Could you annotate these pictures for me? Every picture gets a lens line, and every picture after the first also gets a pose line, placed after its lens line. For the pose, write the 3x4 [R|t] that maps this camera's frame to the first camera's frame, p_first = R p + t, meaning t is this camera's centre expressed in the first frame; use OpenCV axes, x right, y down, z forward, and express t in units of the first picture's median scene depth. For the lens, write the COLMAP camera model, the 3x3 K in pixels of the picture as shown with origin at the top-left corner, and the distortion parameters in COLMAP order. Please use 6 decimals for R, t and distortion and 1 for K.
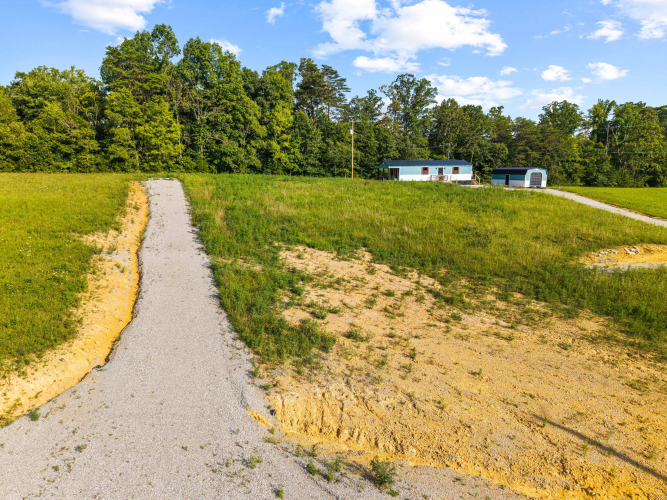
lens RADIAL K [[445.7, 0, 330.1], [0, 445.7, 260.9], [0, 0, 1]] dist [0.002275, -0.004452]
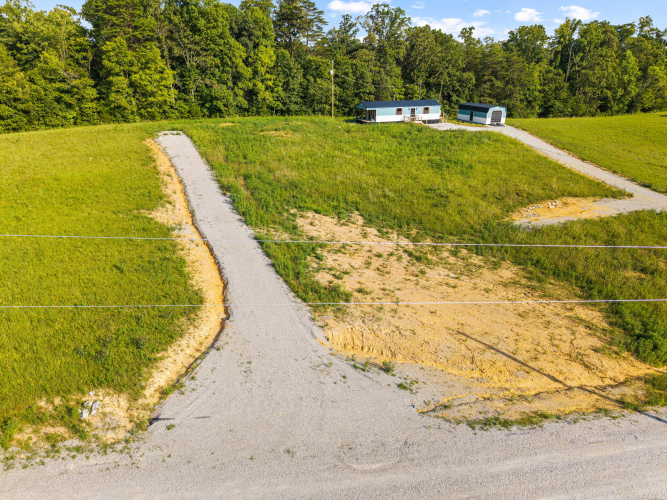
lens RADIAL K [[445.7, 0, 330.1], [0, 445.7, 260.9], [0, 0, 1]] dist [0.002275, -0.004452]
pose [[0.997278, -0.027616, 0.068369, -0.079637], [0.013040, 0.978654, 0.205099, -0.128079], [-0.072574, -0.203649, 0.976350, -0.266975]]
